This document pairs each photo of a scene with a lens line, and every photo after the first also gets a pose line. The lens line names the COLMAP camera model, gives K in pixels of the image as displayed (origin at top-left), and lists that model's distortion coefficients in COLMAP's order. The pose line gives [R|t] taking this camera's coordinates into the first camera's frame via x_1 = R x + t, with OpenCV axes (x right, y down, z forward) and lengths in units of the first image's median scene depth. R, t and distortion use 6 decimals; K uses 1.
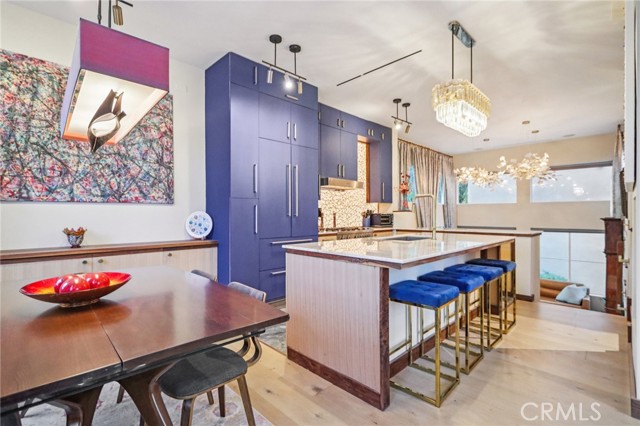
lens RADIAL K [[296.1, 0, 318.9], [0, 296.1, 213.2], [0, 0, 1]] dist [-0.001864, -0.002083]
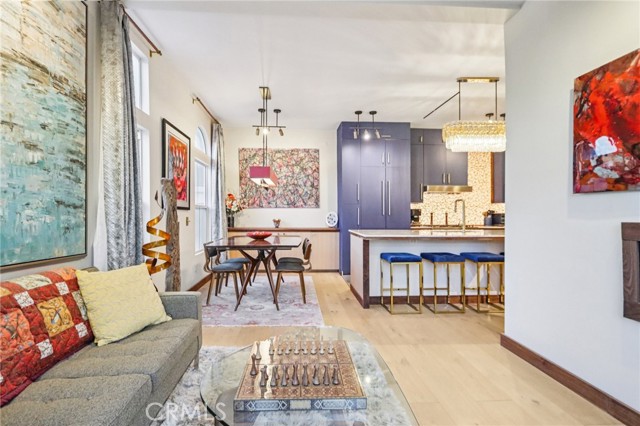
lens RADIAL K [[296.1, 0, 319.7], [0, 296.1, 213.3], [0, 0, 1]] dist [-0.001864, -0.002083]
pose [[0.767244, 0.006083, -0.641327, 0.737810], [-0.001465, 0.999969, 0.007732, -0.011180], [0.641354, -0.004992, 0.767229, -0.445790]]
